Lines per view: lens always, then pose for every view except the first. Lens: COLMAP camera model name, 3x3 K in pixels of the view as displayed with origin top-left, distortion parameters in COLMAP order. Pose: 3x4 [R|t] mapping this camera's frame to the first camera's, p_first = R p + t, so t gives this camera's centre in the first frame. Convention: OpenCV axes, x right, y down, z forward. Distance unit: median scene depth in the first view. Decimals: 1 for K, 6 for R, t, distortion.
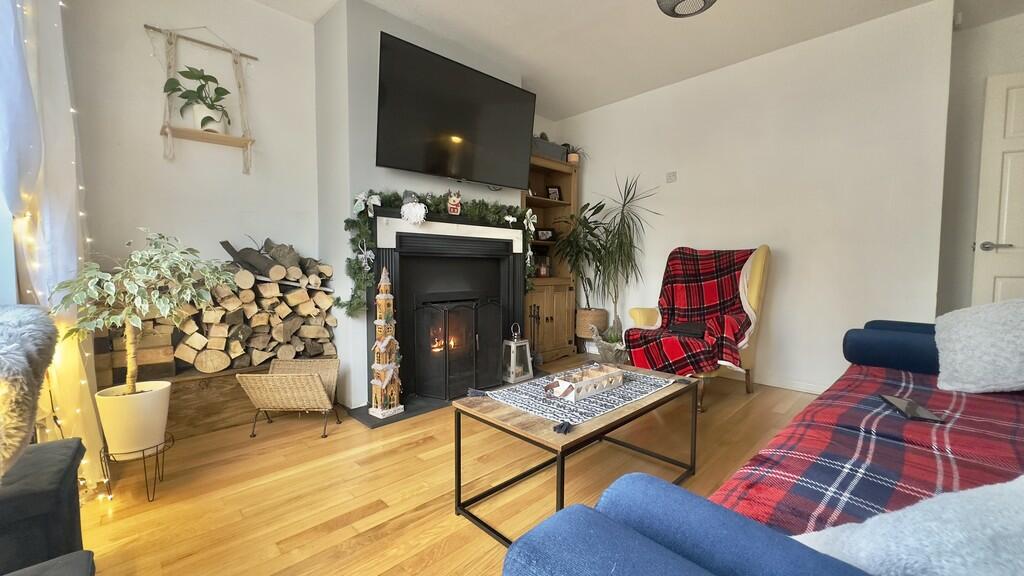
lens RADIAL K [[405.6, 0, 514.6], [0, 405.6, 287.9], [0, 0, 1]] dist [-0.007518, 0.000150]
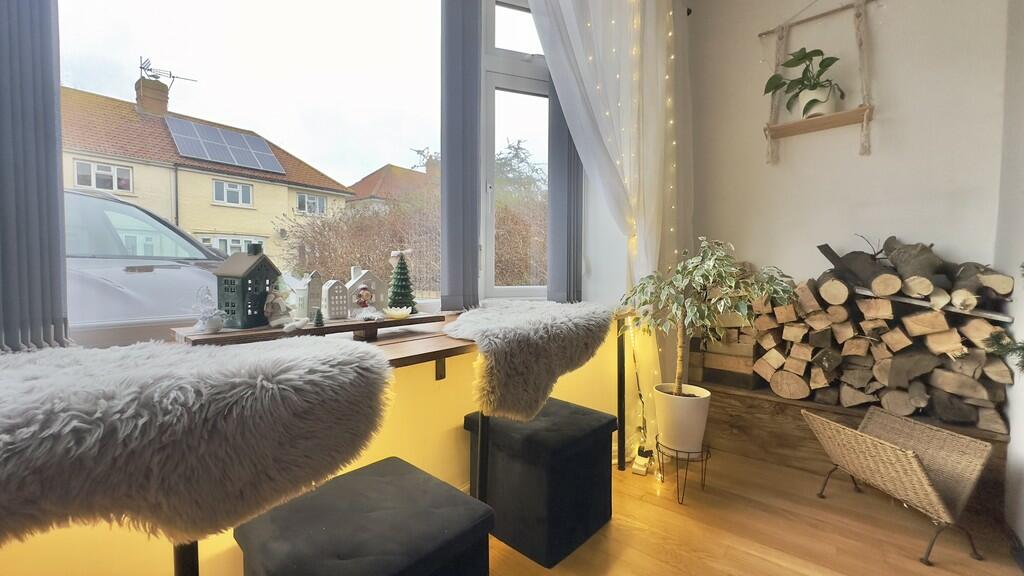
lens RADIAL K [[405.6, 0, 514.8], [0, 405.6, 289.3], [0, 0, 1]] dist [-0.007518, 0.000150]
pose [[0.097568, 0.033813, -0.994654, 0.040079], [-0.060527, 0.997774, 0.027982, -0.010628], [0.993387, 0.057473, 0.099397, 0.308281]]
